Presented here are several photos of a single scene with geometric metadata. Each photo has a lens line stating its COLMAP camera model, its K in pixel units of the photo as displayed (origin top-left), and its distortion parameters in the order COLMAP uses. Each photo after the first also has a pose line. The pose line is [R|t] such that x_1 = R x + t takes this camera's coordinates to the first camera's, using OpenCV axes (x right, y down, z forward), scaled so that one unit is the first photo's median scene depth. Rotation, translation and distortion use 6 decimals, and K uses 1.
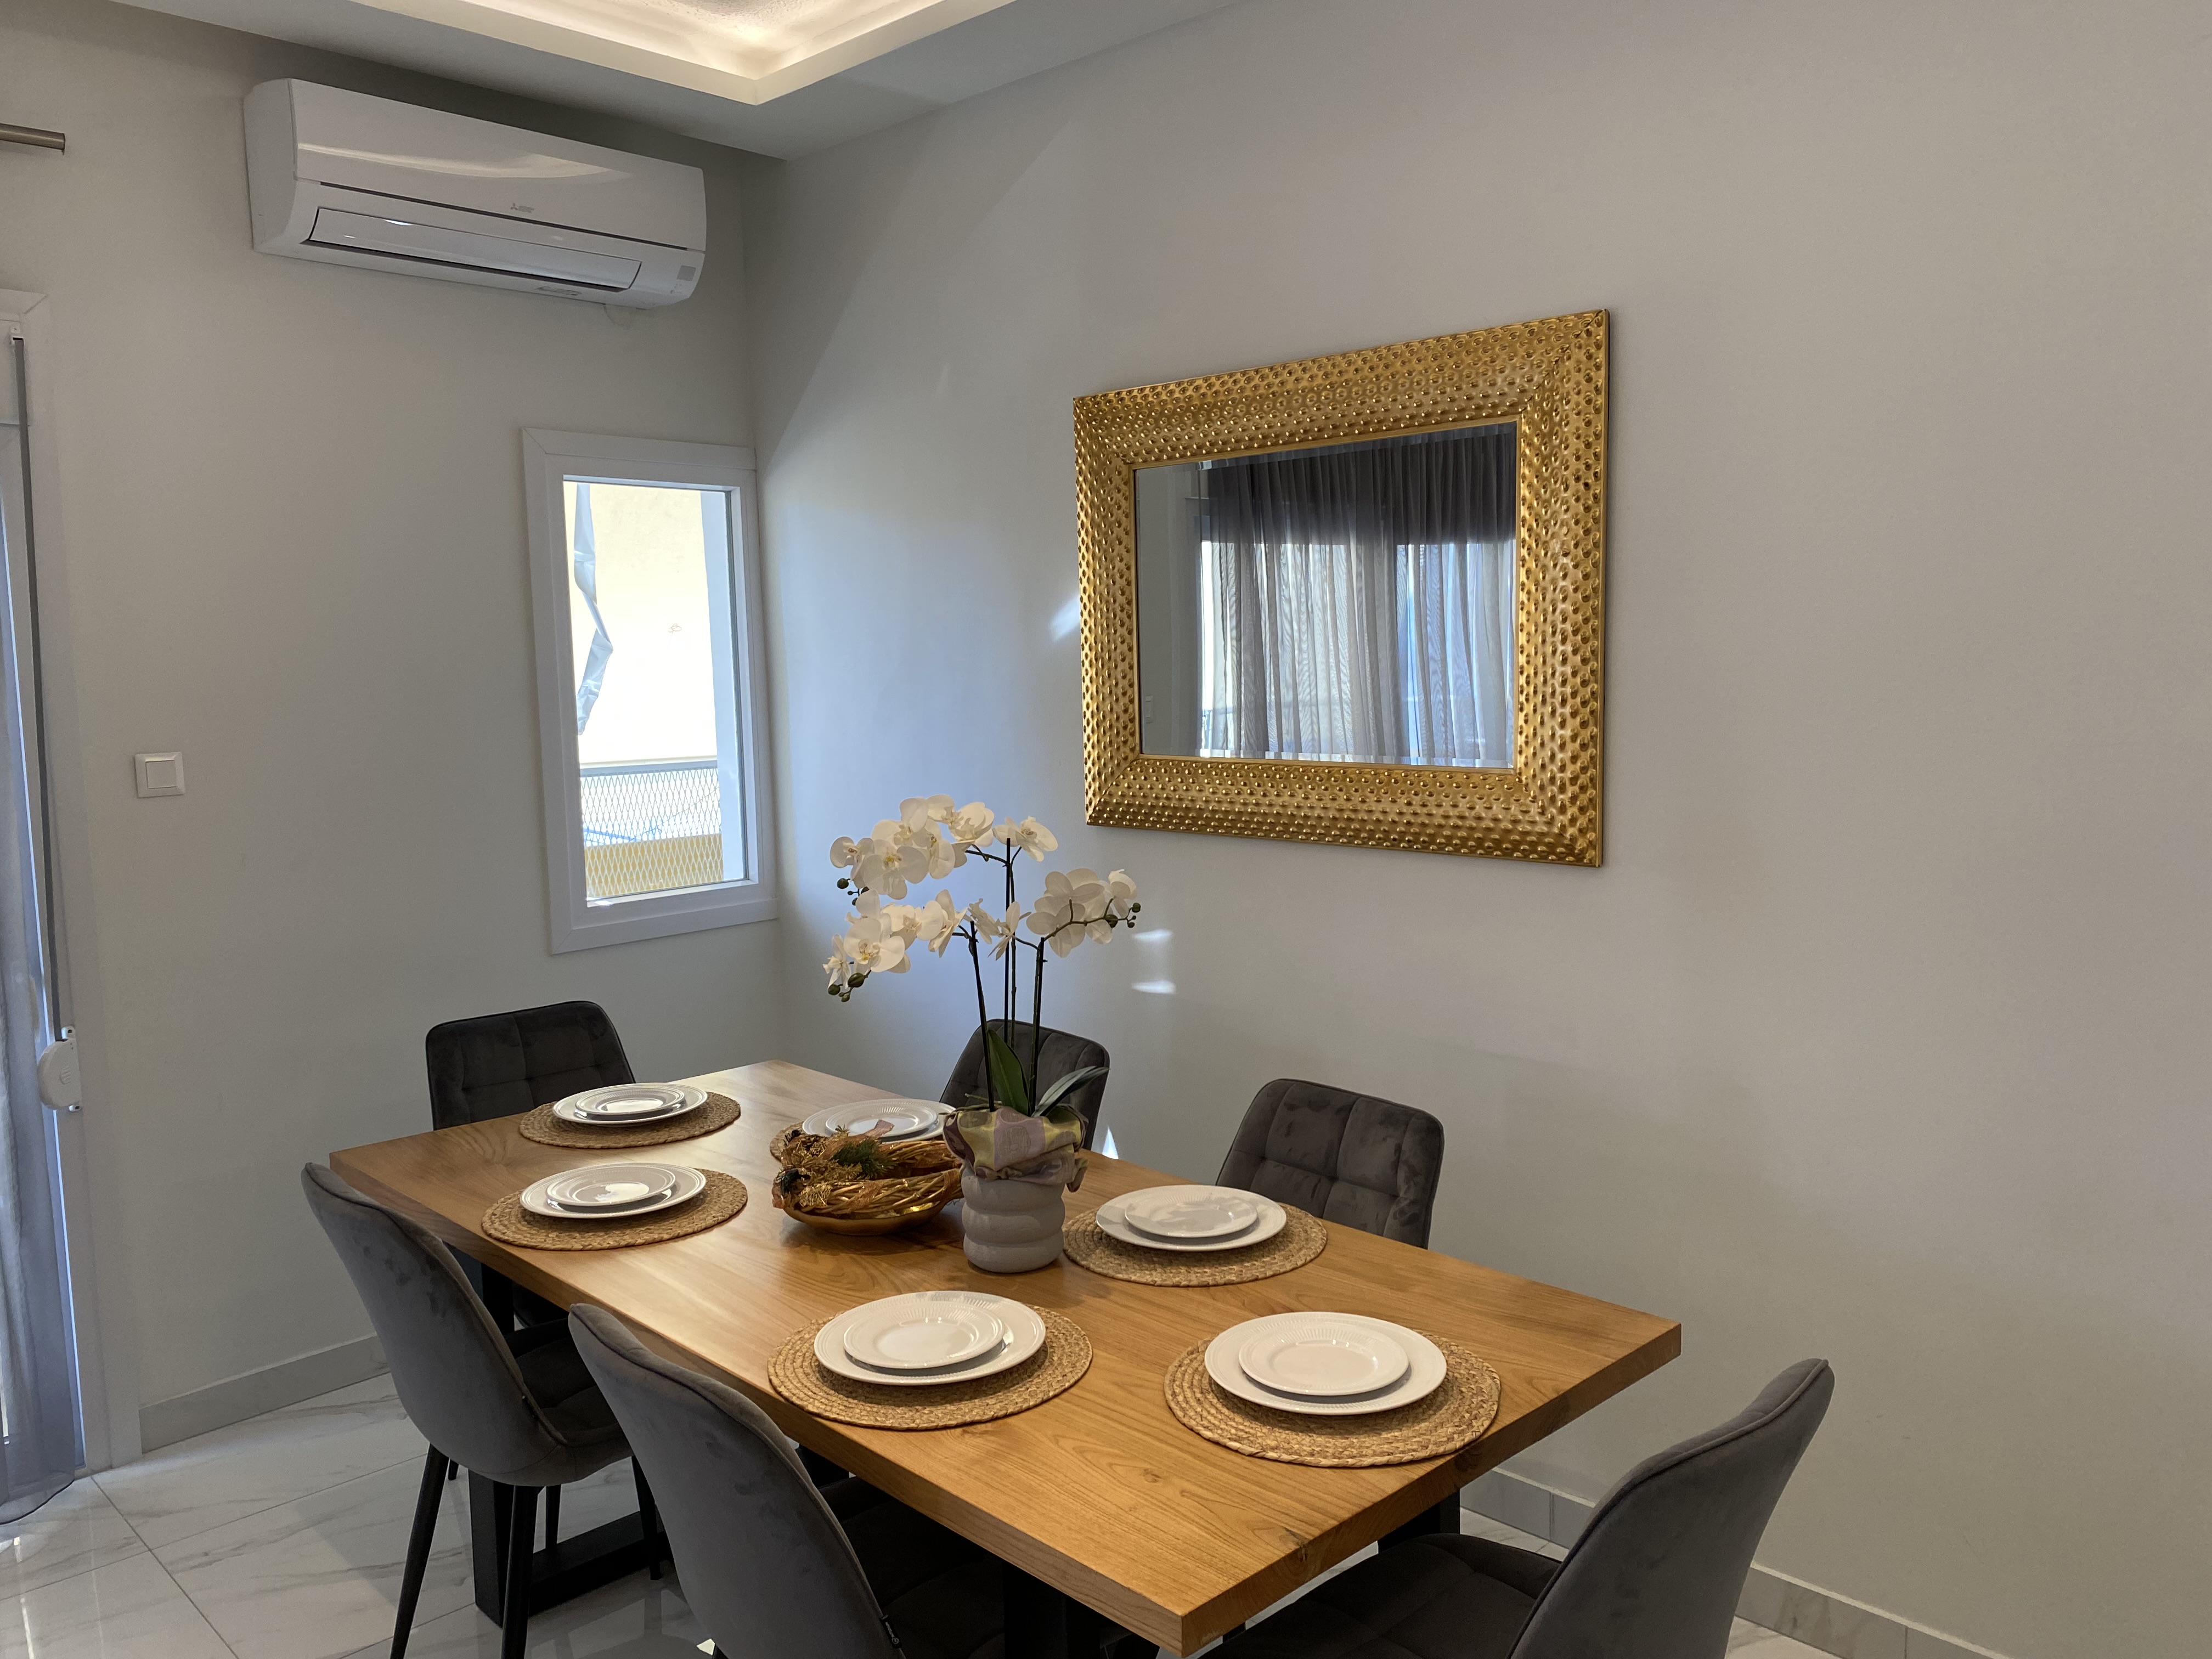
lens RADIAL K [[1683.9, 0, 1124.8], [0, 1683.9, 836.0], [0, 0, 1]] dist [0.037108, -0.046402]
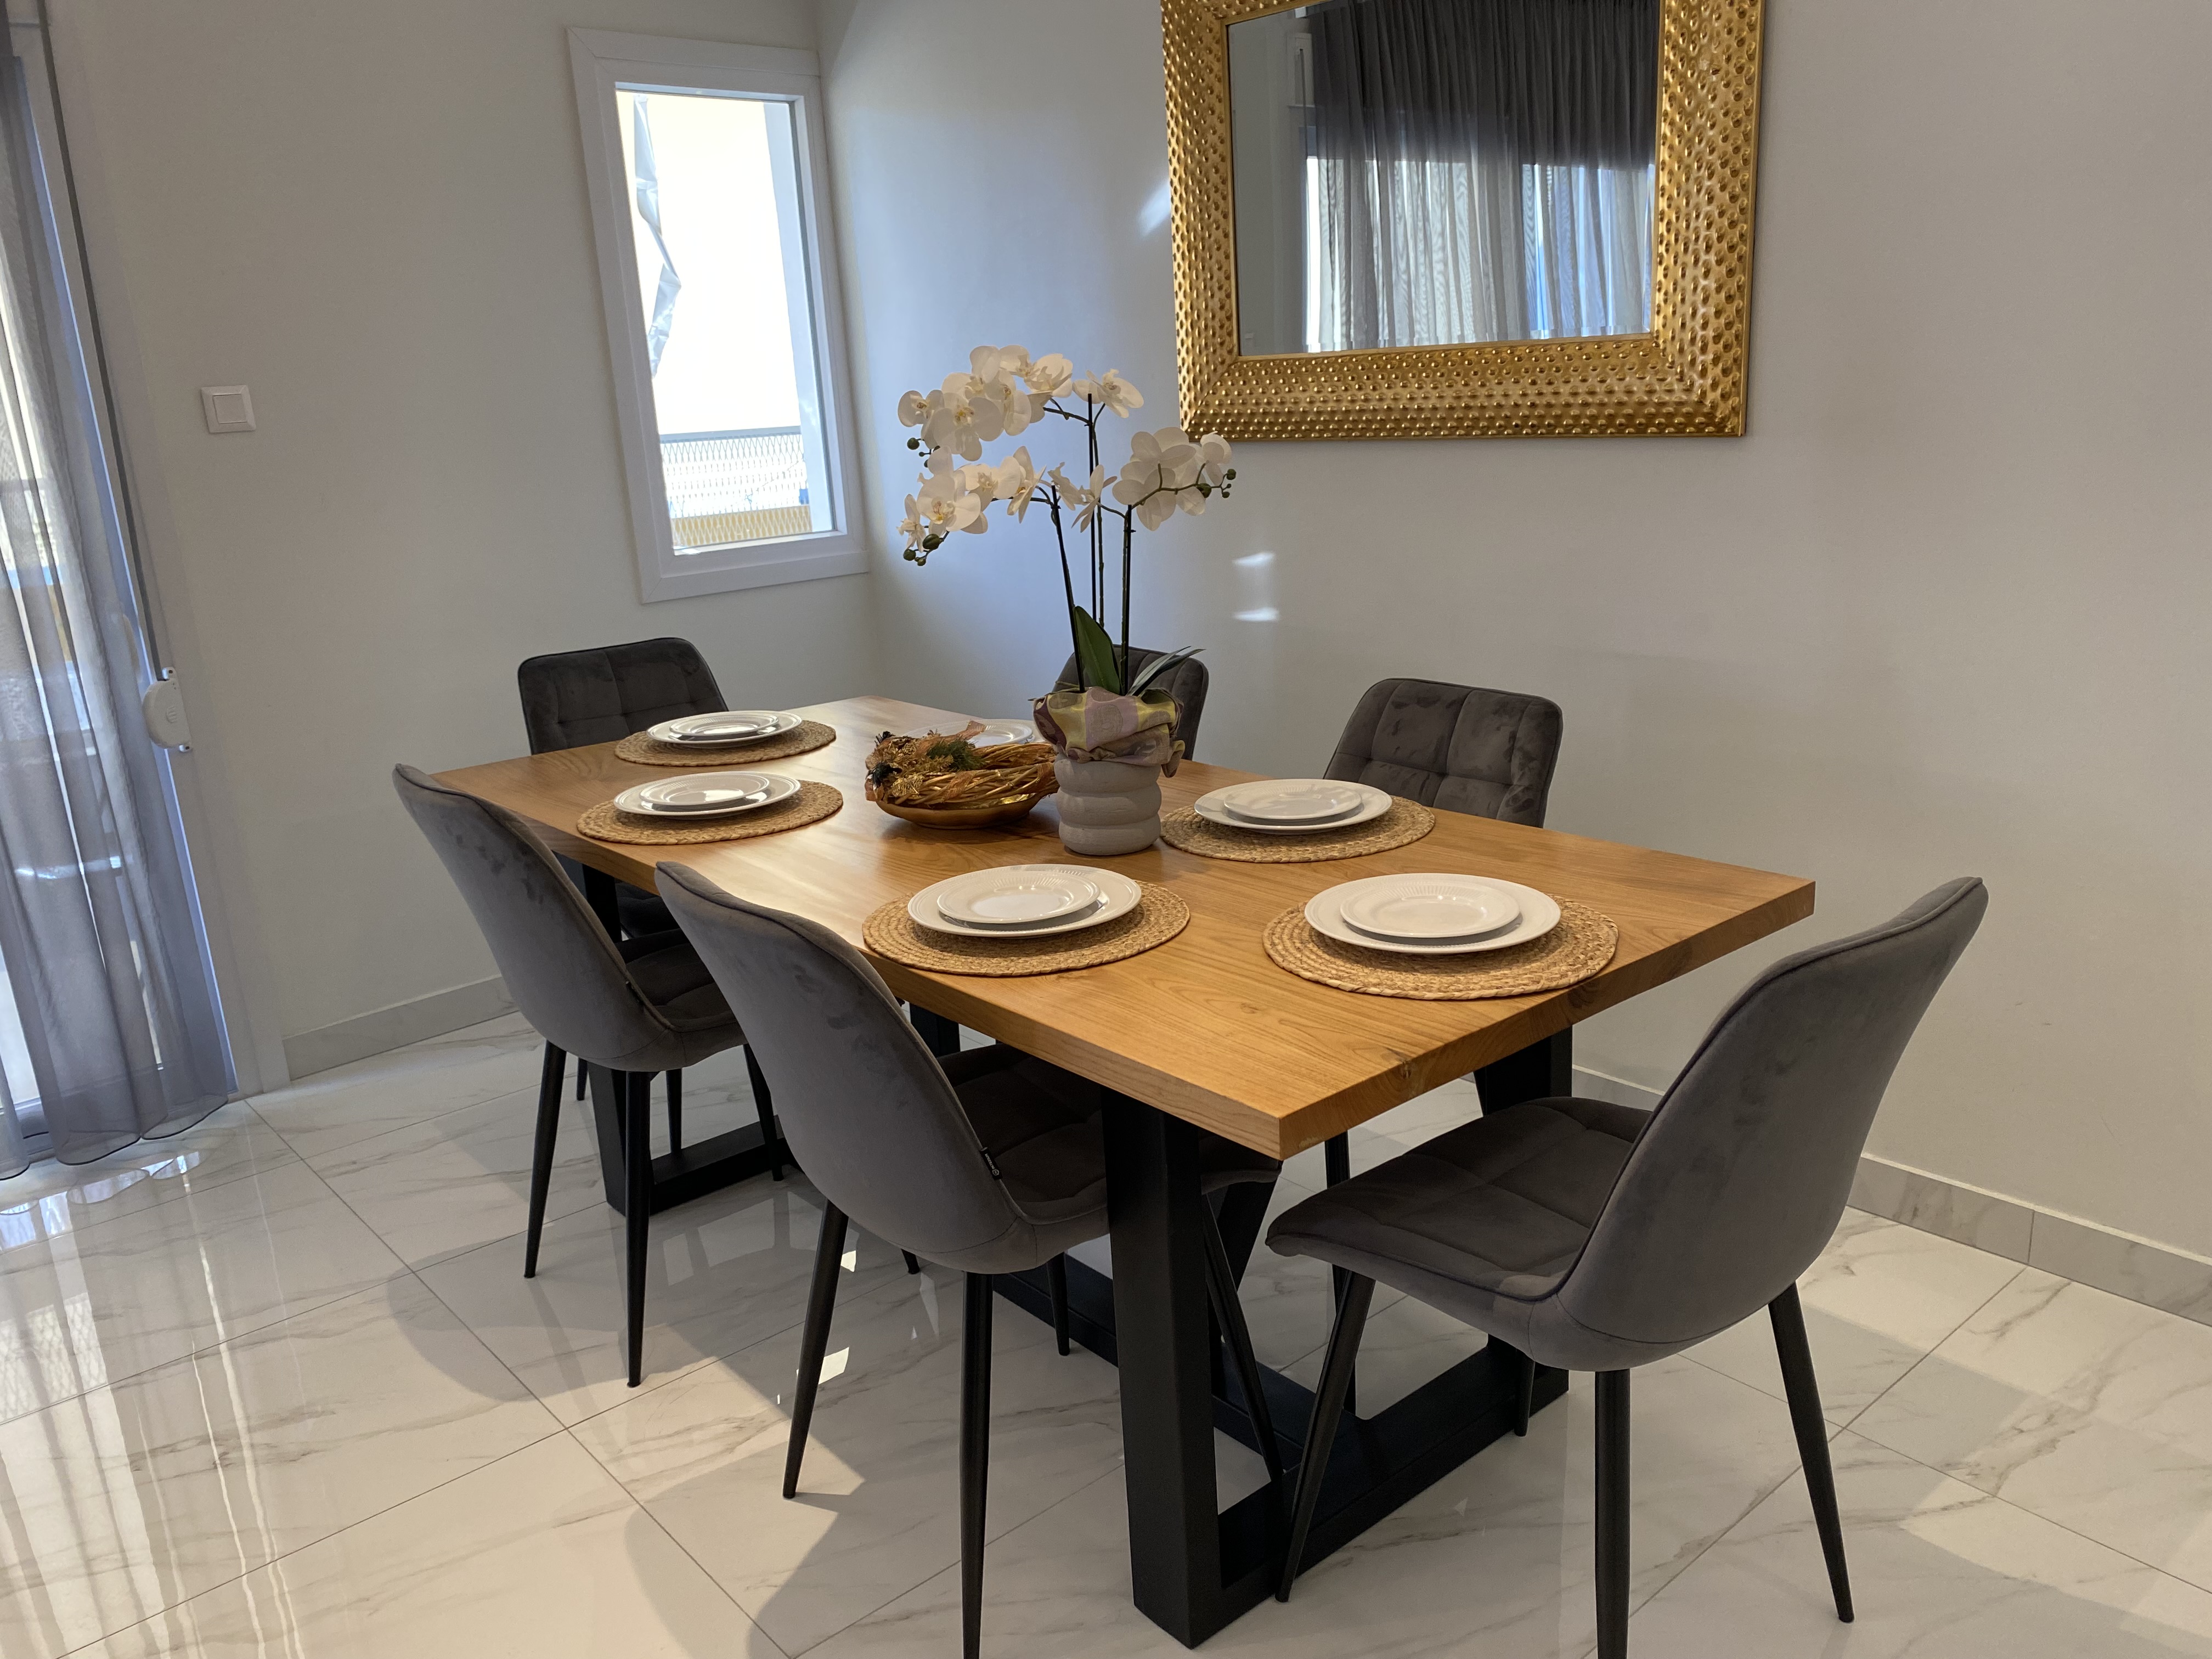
lens RADIAL K [[1683.9, 0, 1123.5], [0, 1683.9, 869.1], [0, 0, 1]] dist [0.037108, -0.046402]
pose [[0.997589, -0.013949, -0.067979, 0.006386], [0.025865, 0.983745, 0.177699, 0.077525], [0.064395, -0.179029, 0.981734, 0.038454]]
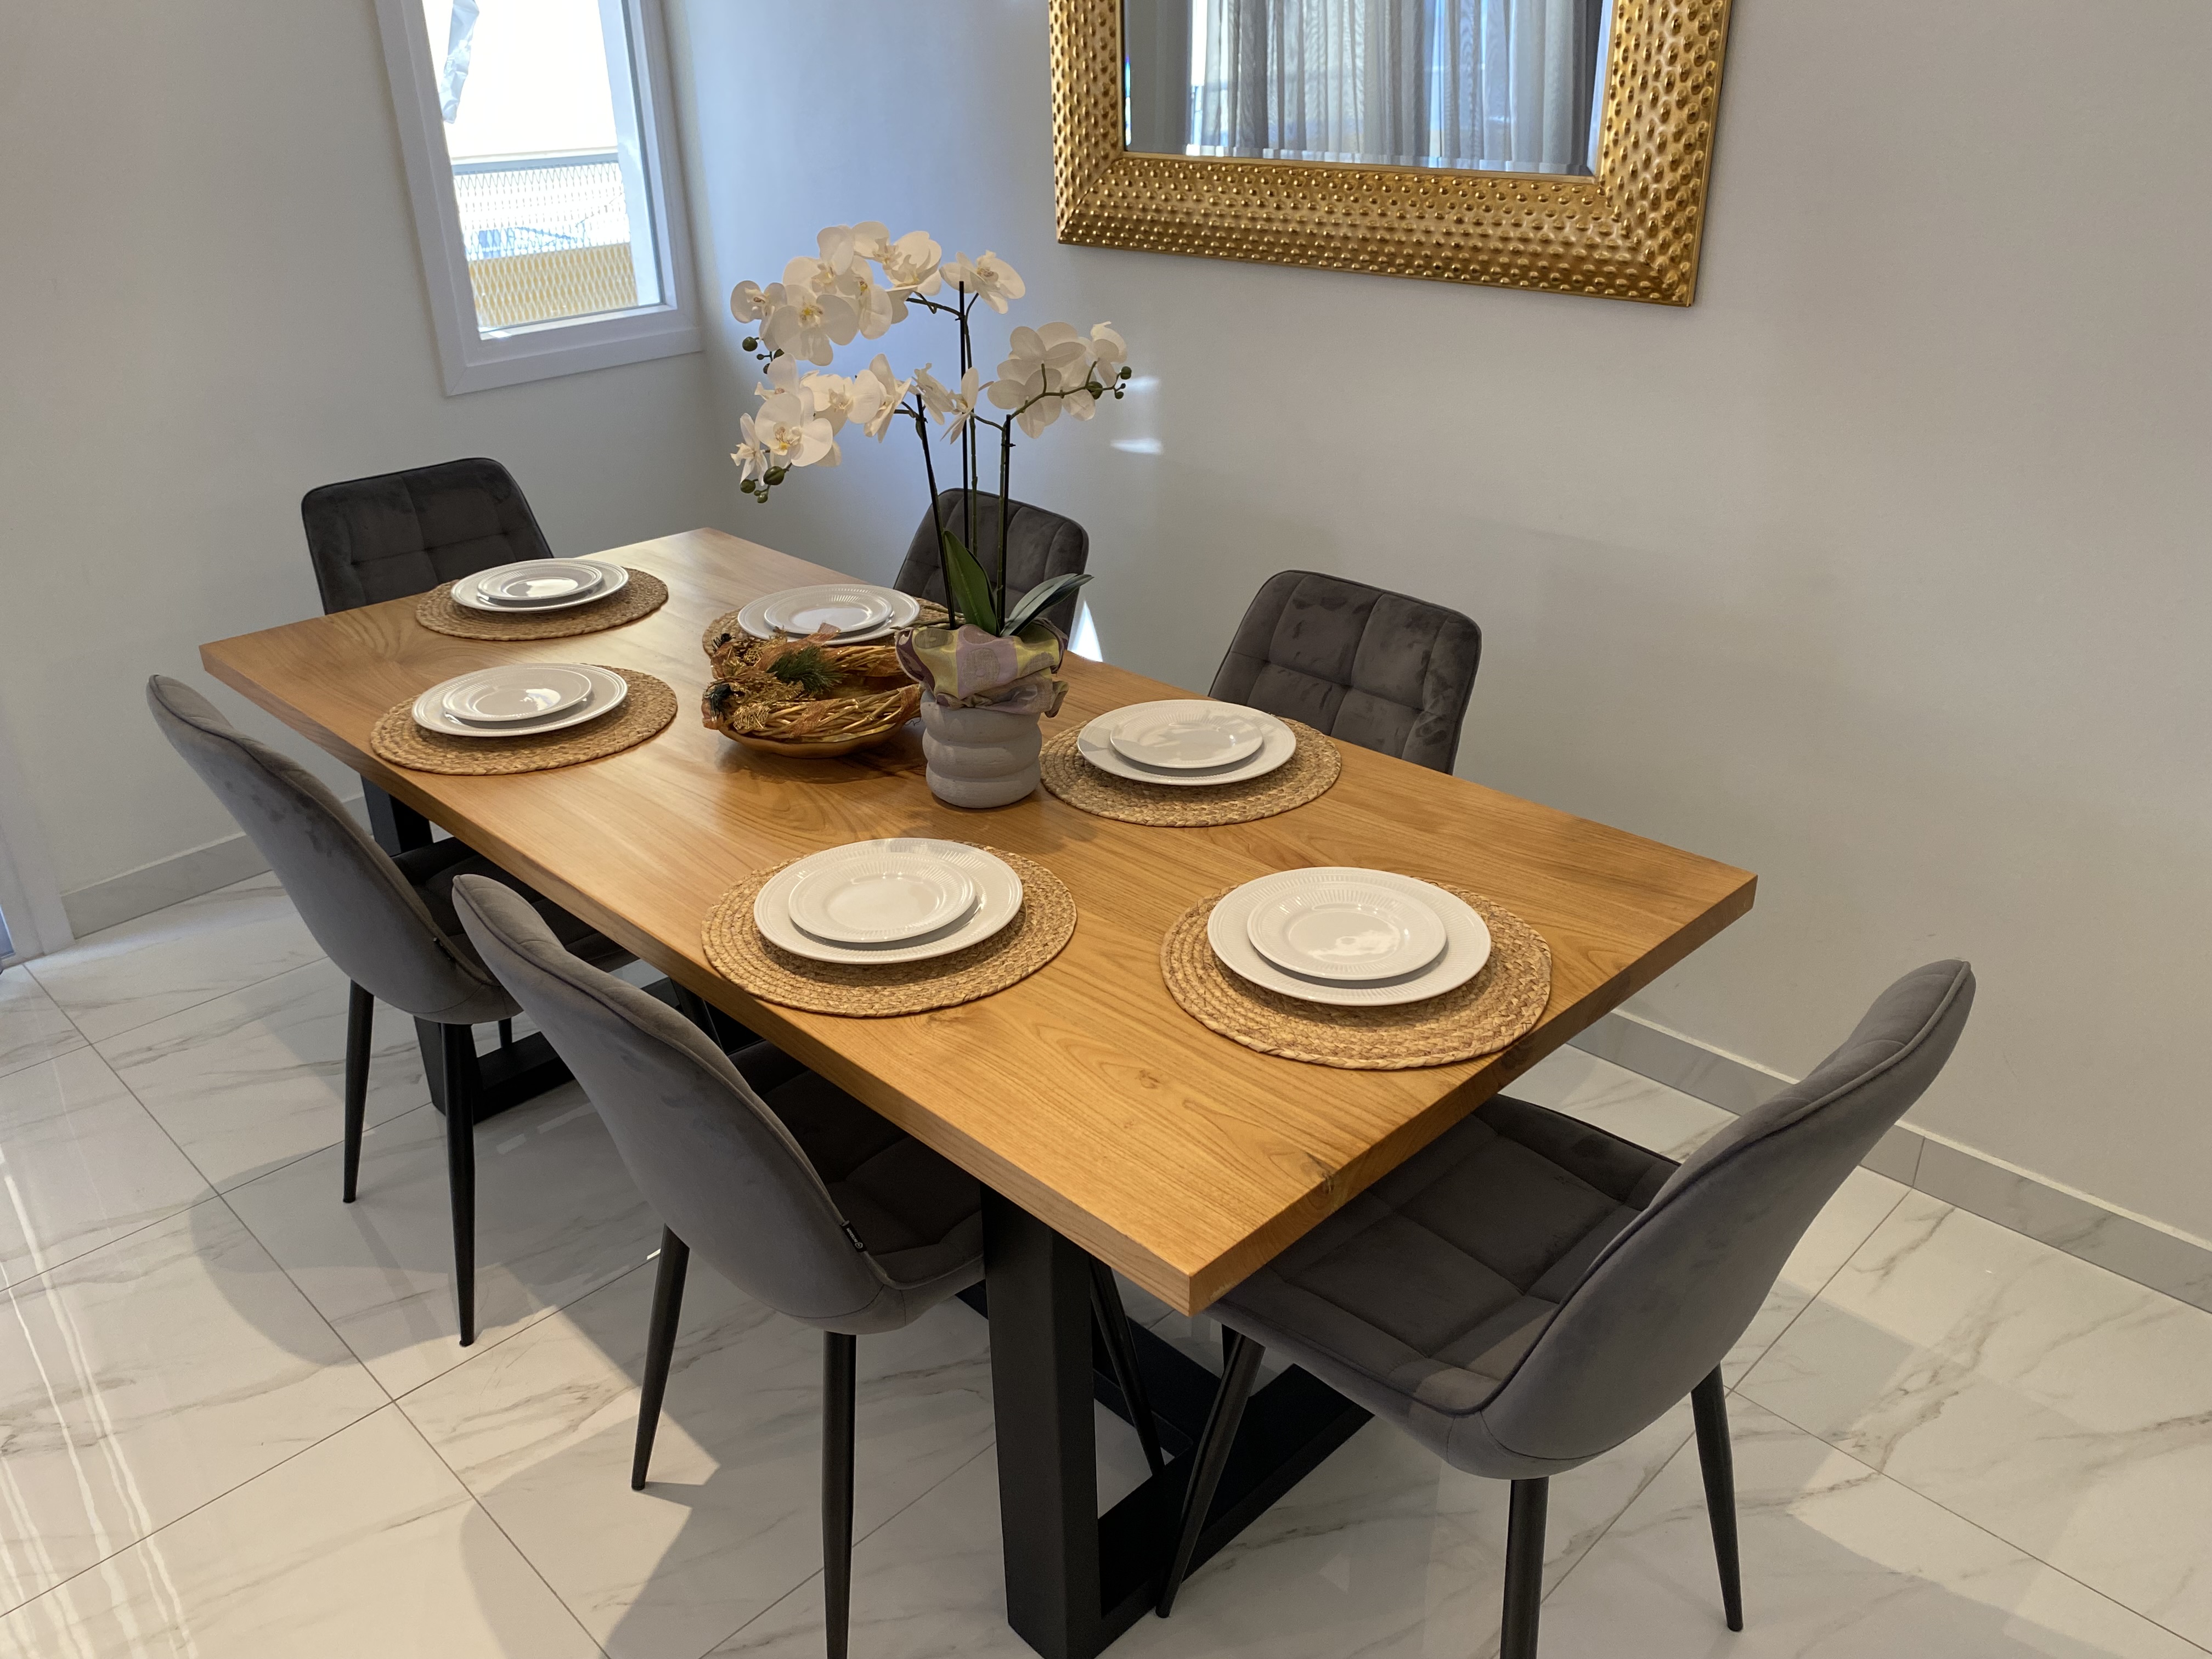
lens RADIAL K [[1683.9, 0, 1102.5], [0, 1683.9, 833.3], [0, 0, 1]] dist [0.037108, -0.046402]
pose [[0.999985, -0.001216, 0.005382, -0.007537], [-0.000664, 0.941785, 0.336216, -0.016805], [-0.005477, -0.336214, 0.941770, 0.146385]]
